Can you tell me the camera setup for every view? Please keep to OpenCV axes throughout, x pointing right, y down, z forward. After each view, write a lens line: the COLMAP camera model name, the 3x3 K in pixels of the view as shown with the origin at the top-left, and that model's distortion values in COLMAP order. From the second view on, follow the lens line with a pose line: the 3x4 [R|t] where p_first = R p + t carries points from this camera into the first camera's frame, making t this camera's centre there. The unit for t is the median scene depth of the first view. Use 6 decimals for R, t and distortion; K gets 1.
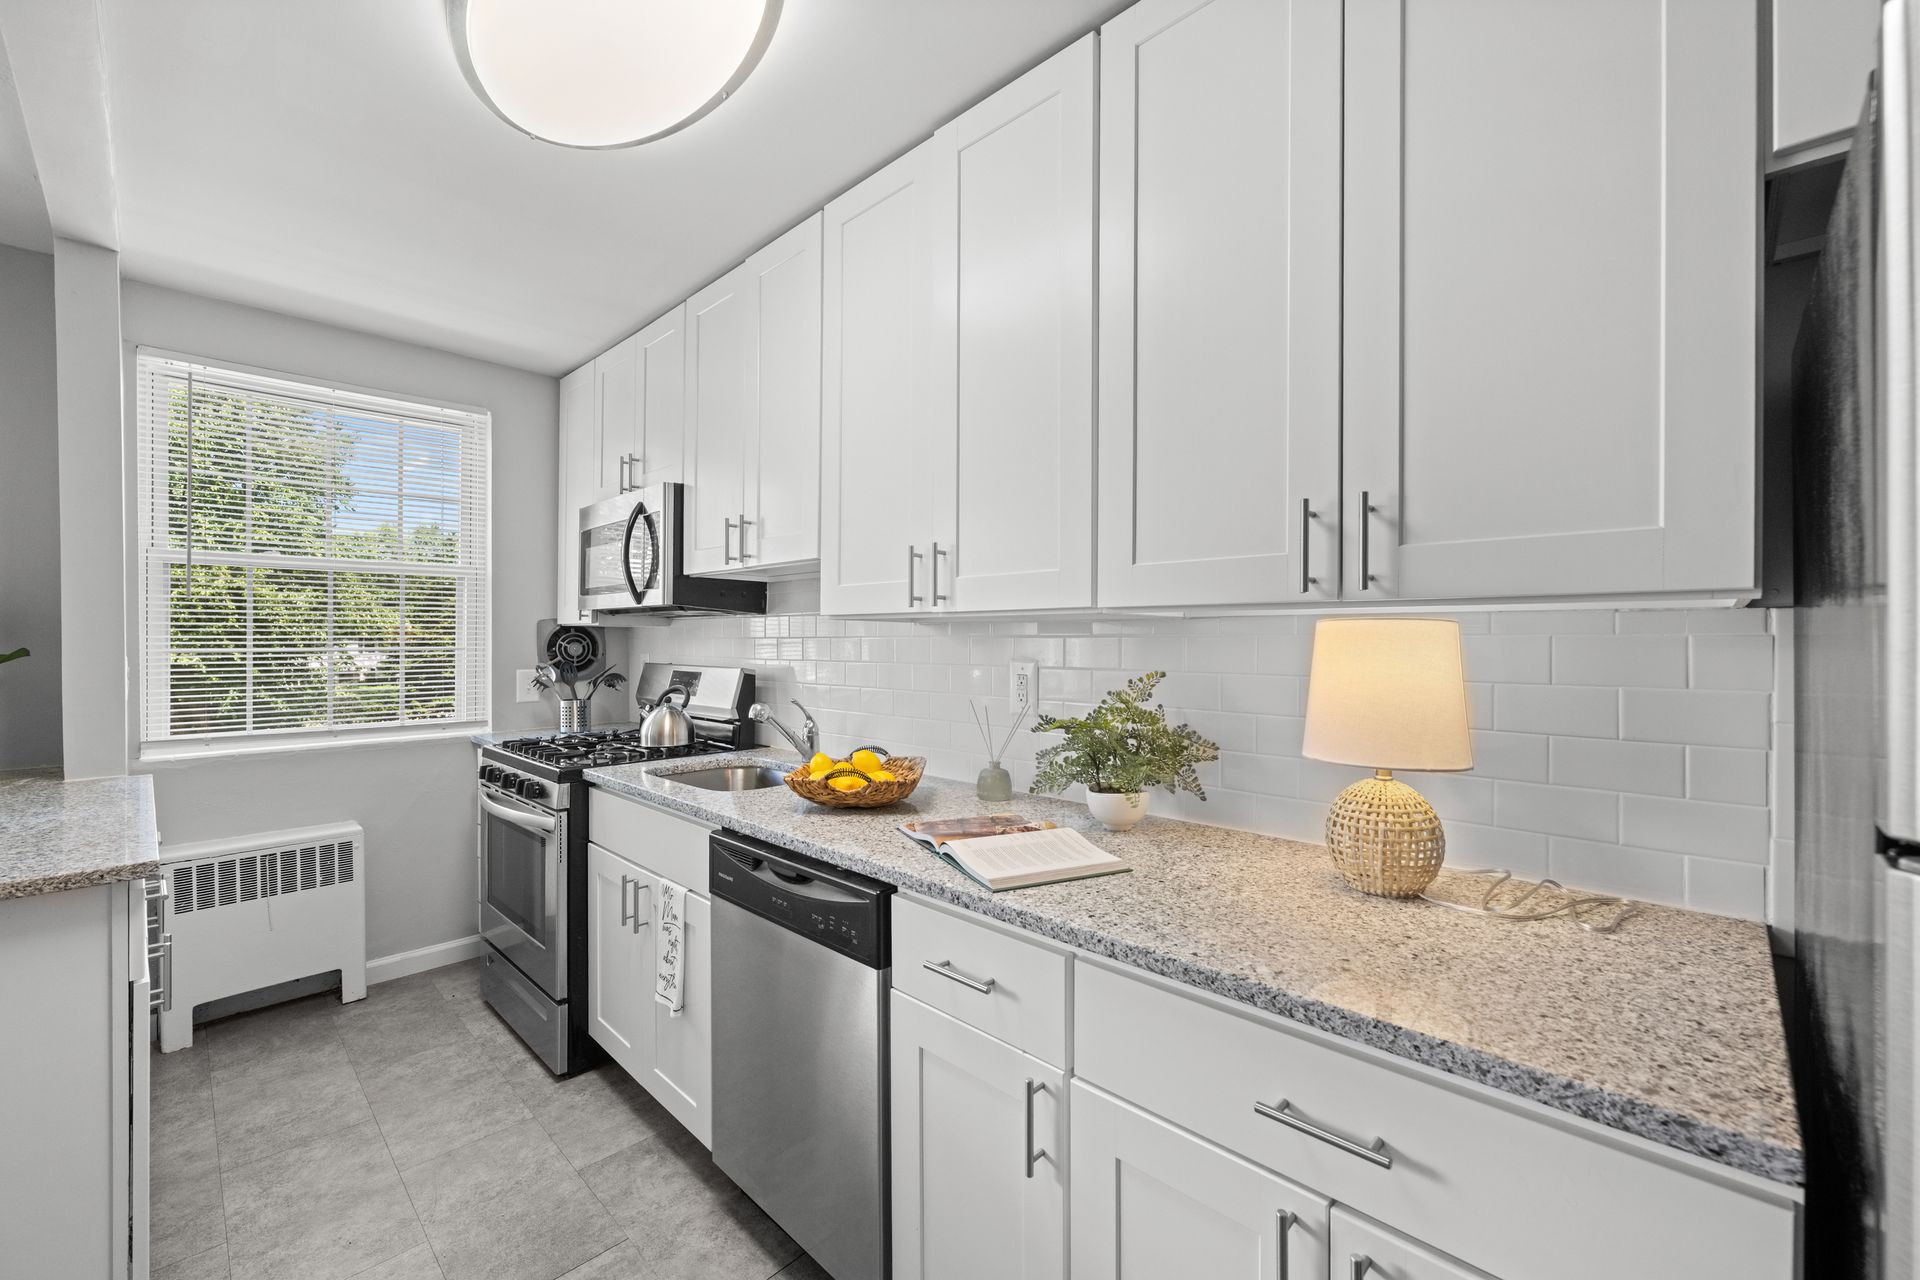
lens RADIAL K [[782.2, 0, 963.5], [0, 782.2, 646.2], [0, 0, 1]] dist [-0.001519, 0.000028]
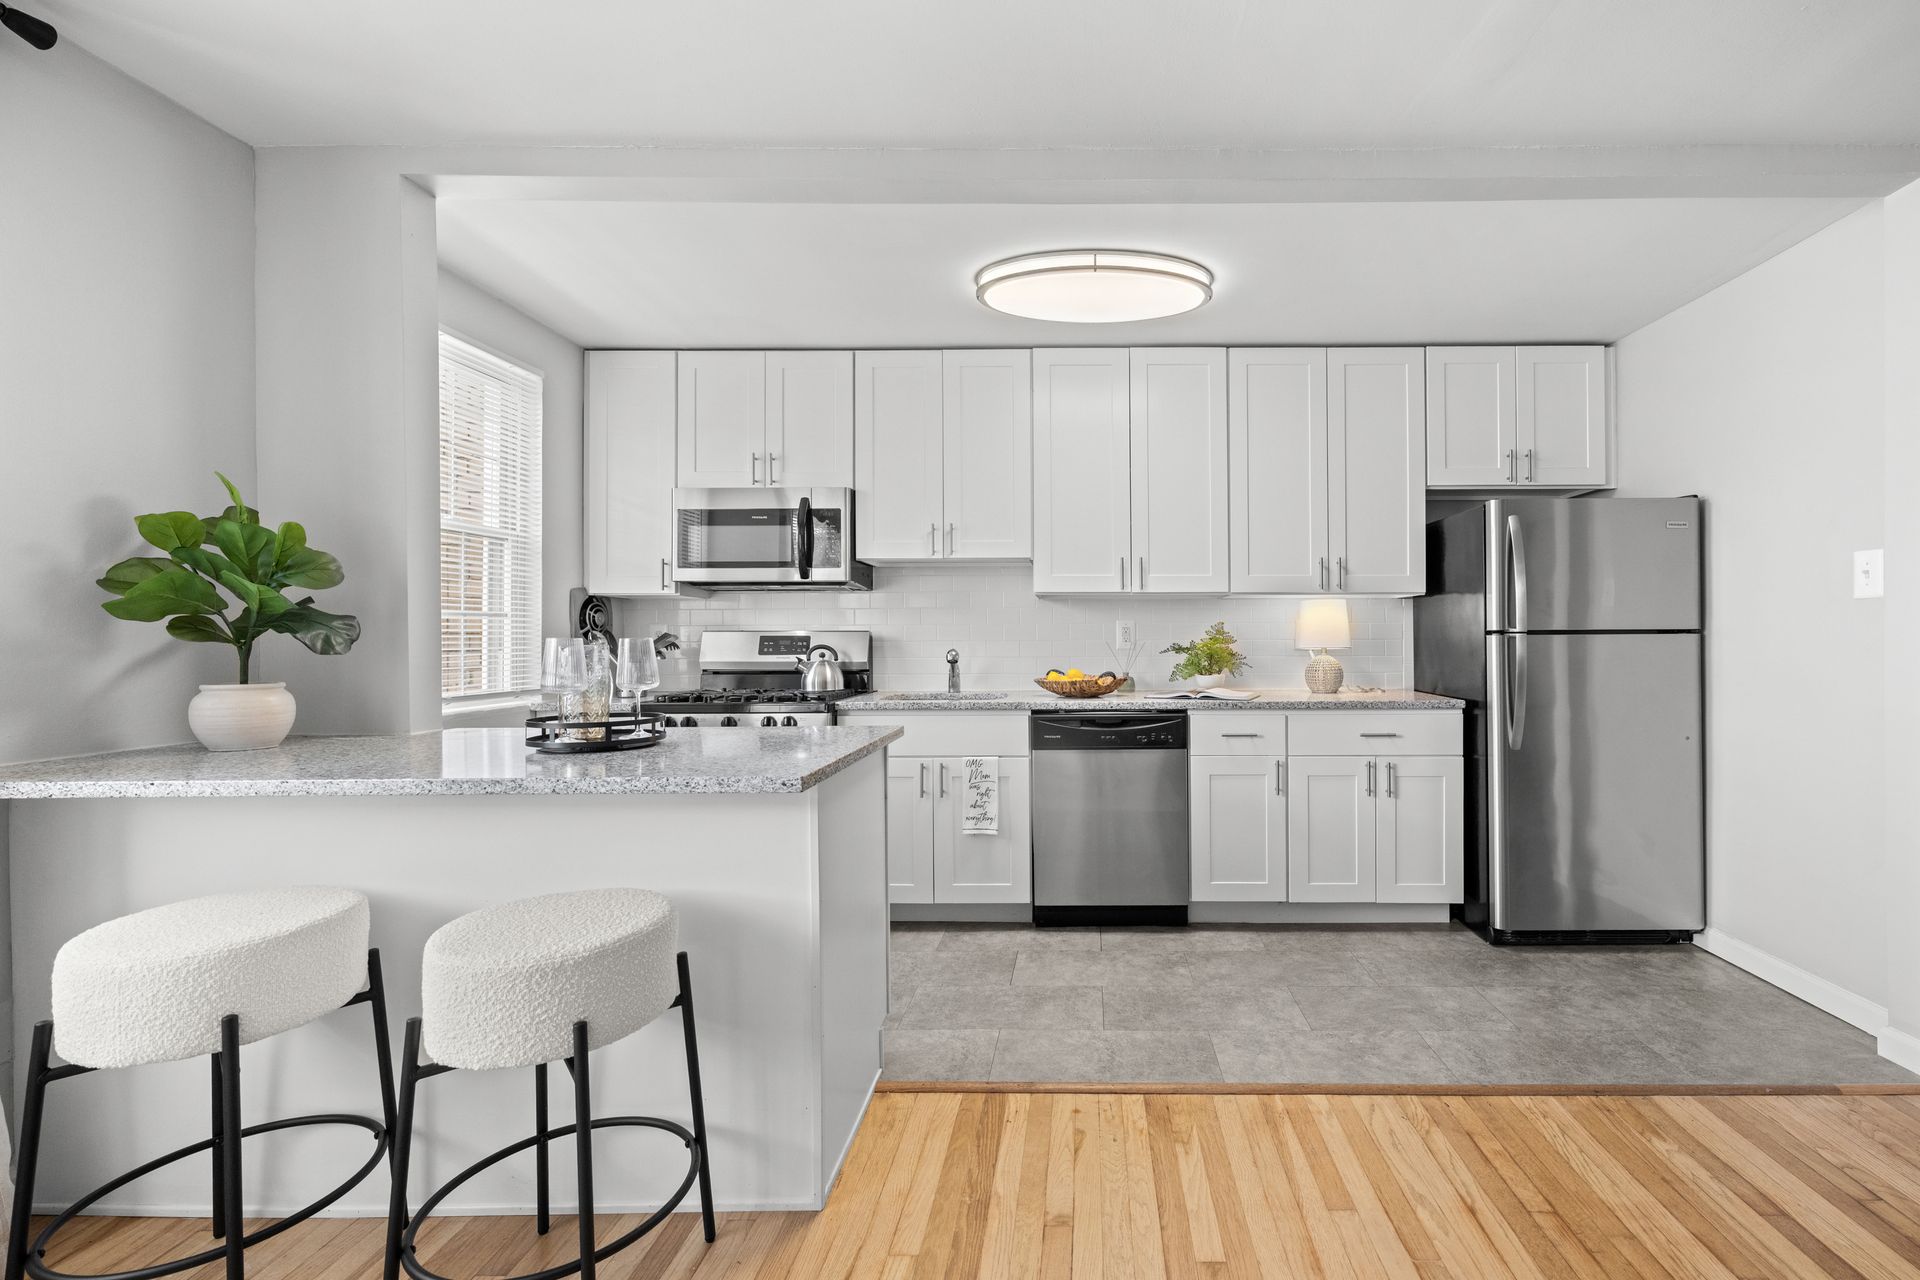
lens RADIAL K [[815.5, 0, 1092.8], [0, 815.5, 643.8], [0, 0, 1]] dist [-0.002138, 0.000389]
pose [[0.717484, -0.008638, 0.696522, -1.499399], [0.010451, 0.999944, 0.001635, 0.079717], [-0.696497, 0.006106, 0.717534, -0.390853]]
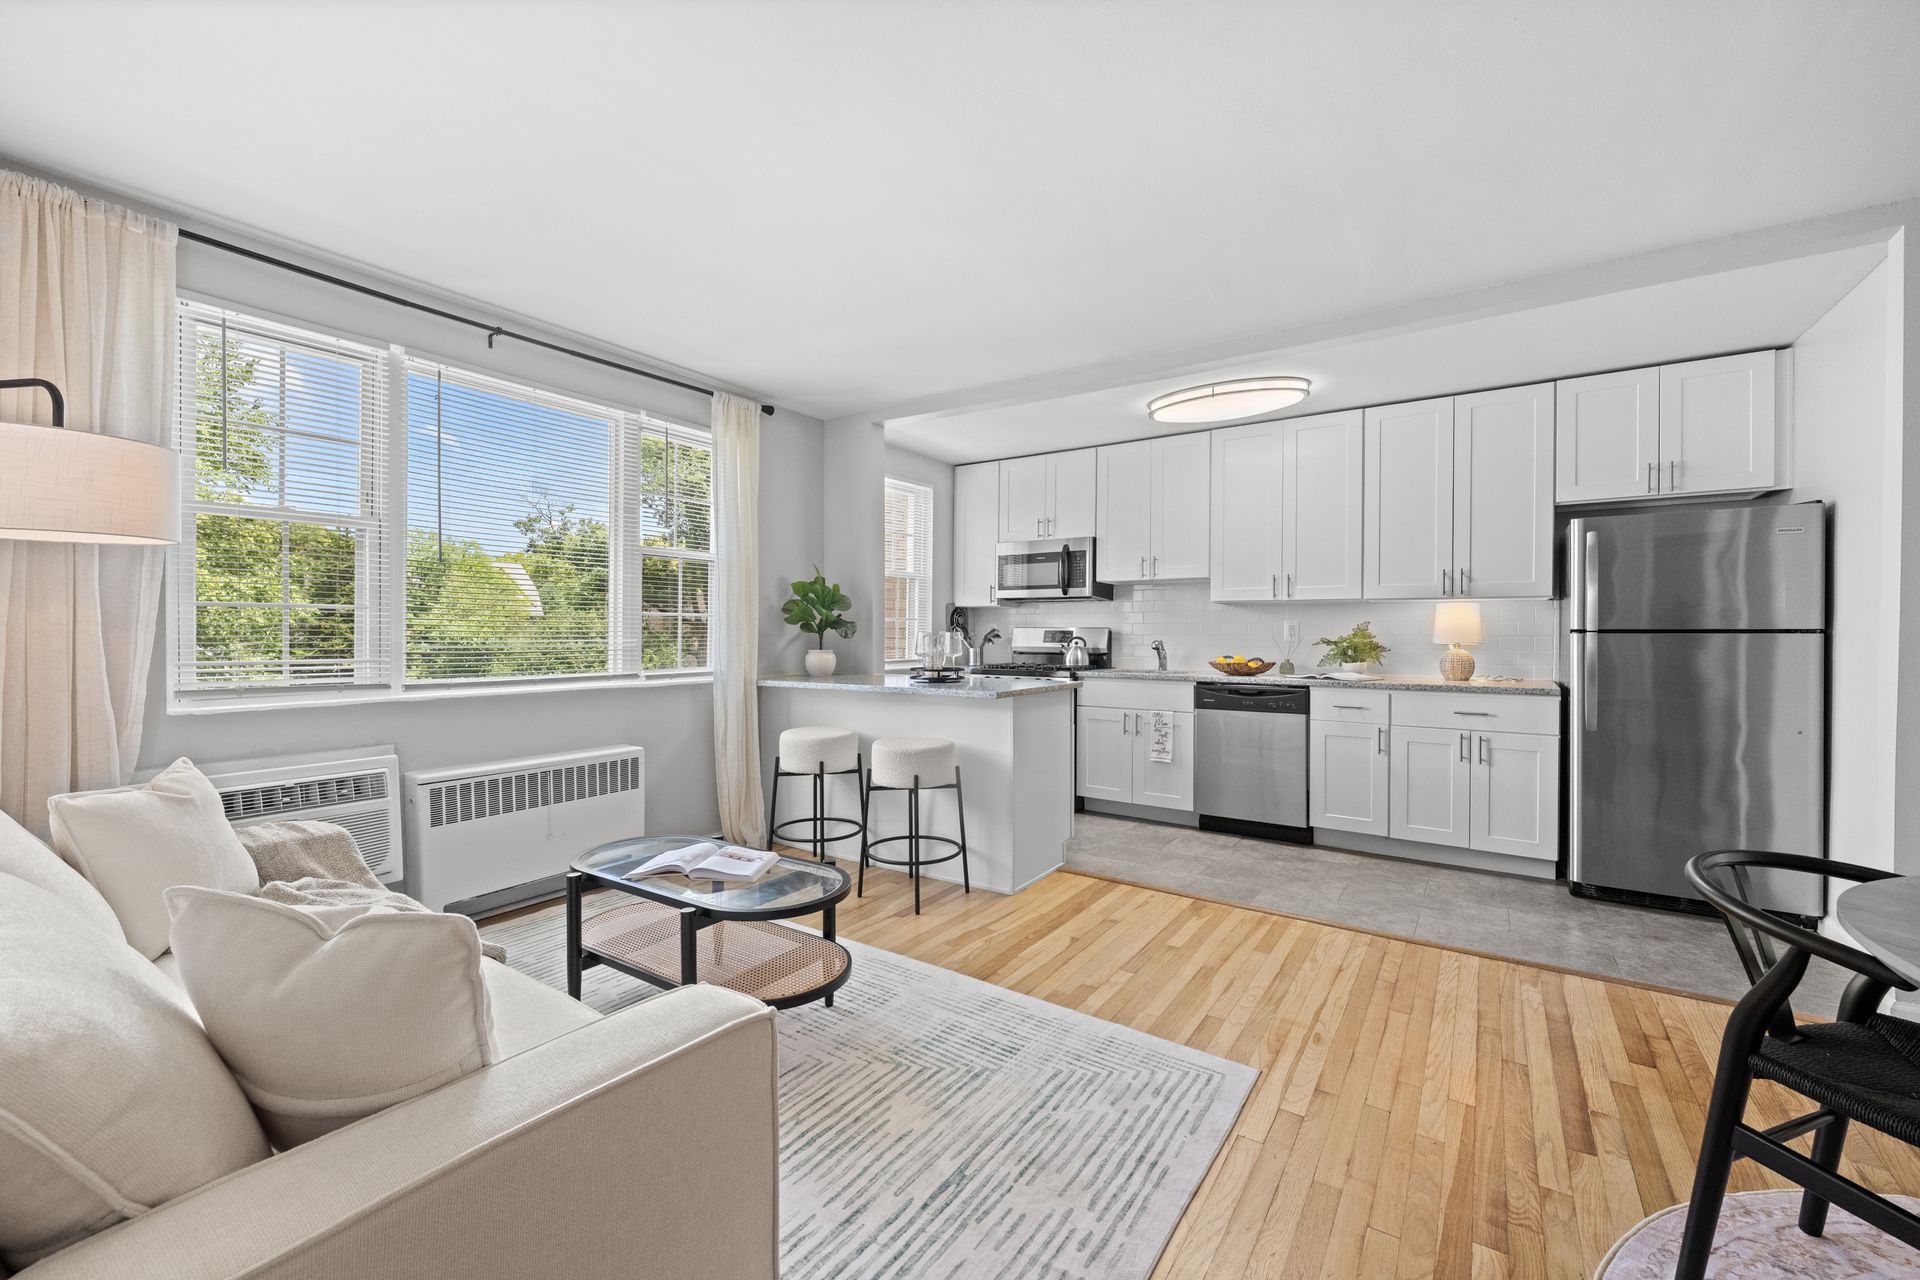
lens RADIAL K [[782.2, 0, 963.5], [0, 782.2, 646.2], [0, 0, 1]] dist [-0.001519, 0.000028]
pose [[0.985331, -0.001635, 0.170646, -1.531850], [-0.000082, 0.999949, 0.010054, 0.085427], [-0.170654, -0.009921, 0.985281, -1.414961]]
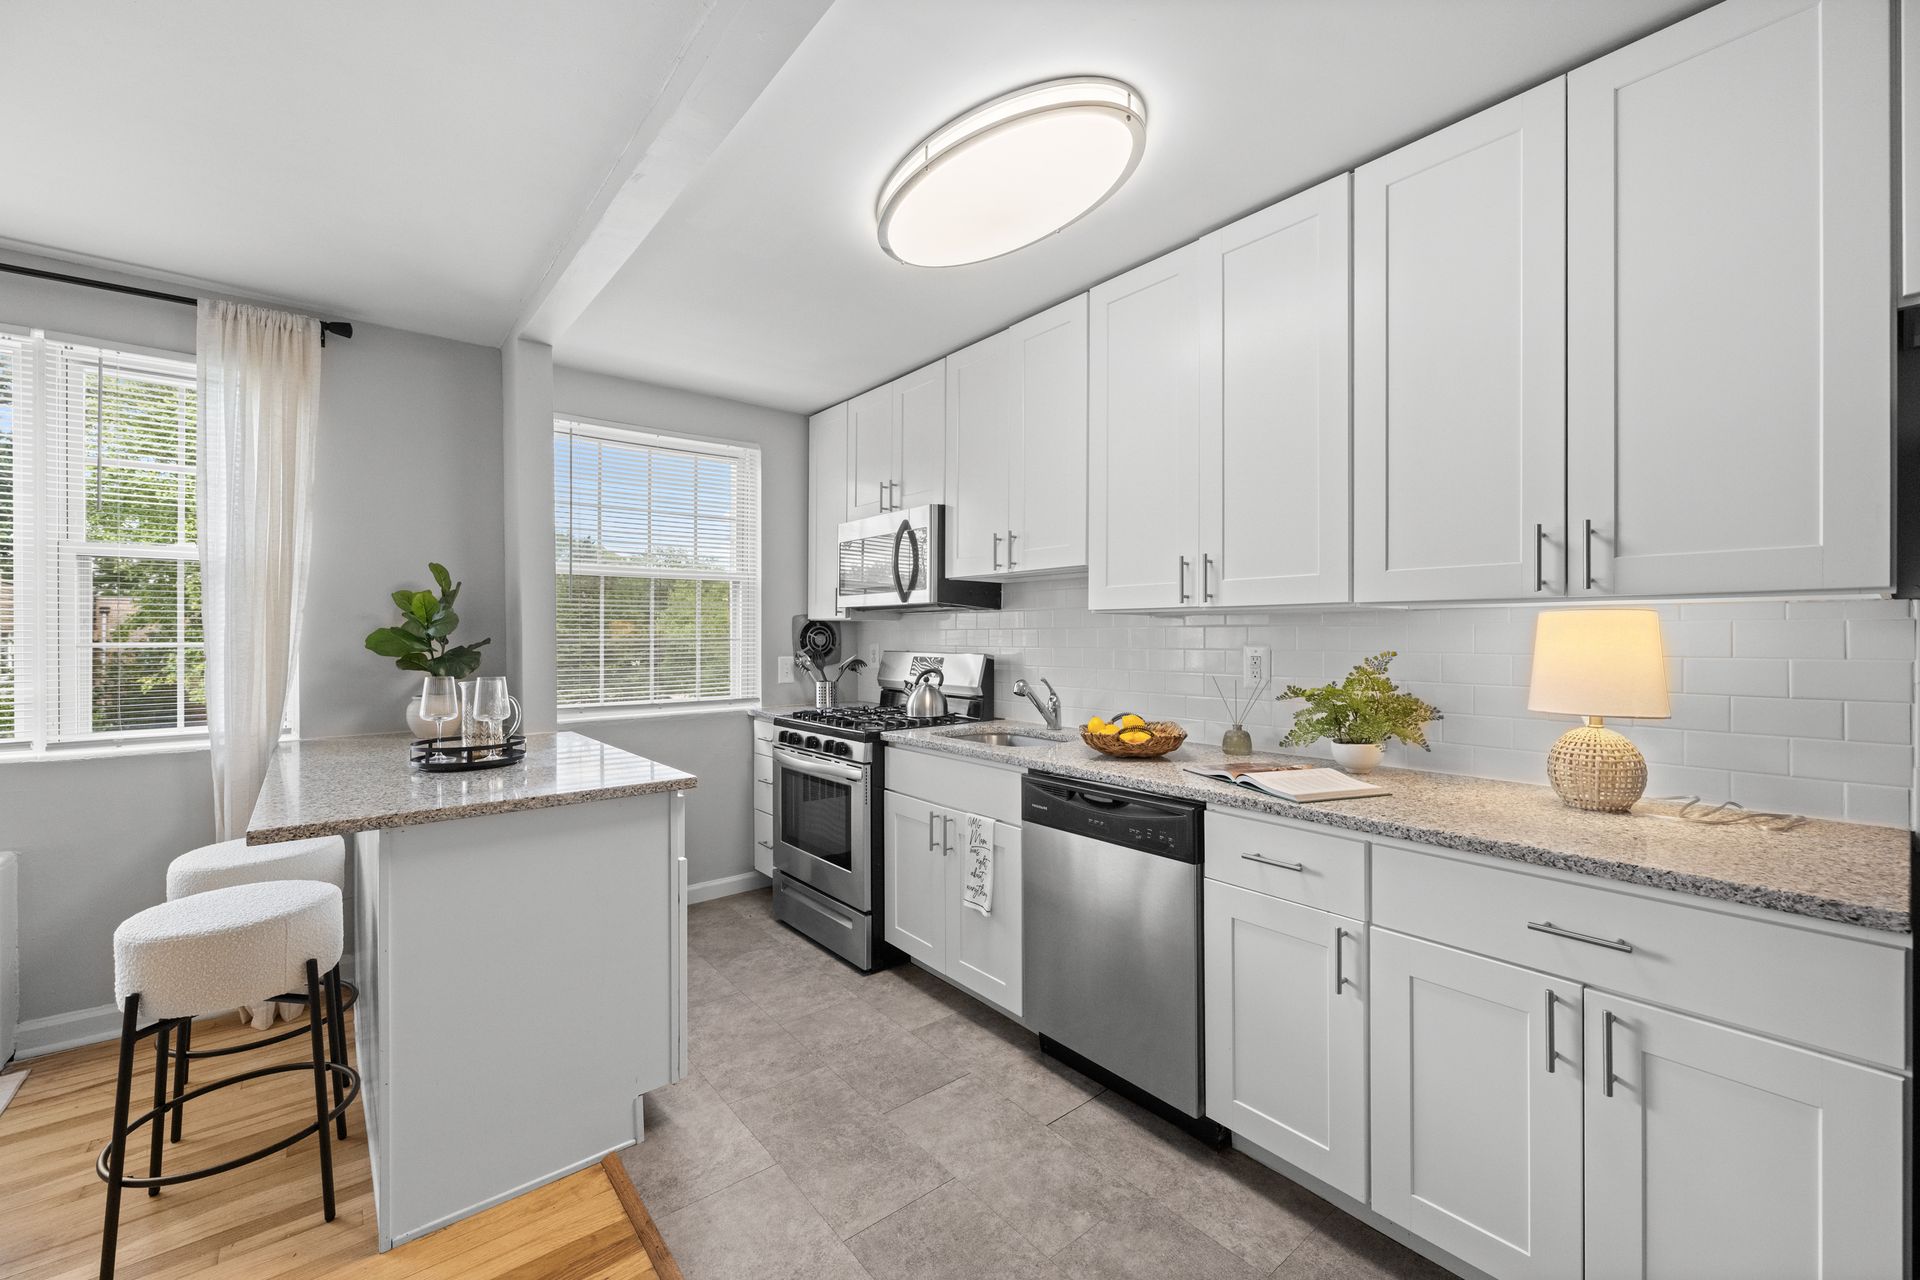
lens RADIAL K [[780.0, 0, 960.0], [0, 780.0, 640.0], [0, 0, 1]] dist [-0.000186, 0.000028]
pose [[0.993260, -0.002805, -0.115871, -0.278599], [0.002717, 0.999996, -0.000922, 0.011380], [0.115873, 0.000601, 0.993264, -0.328541]]
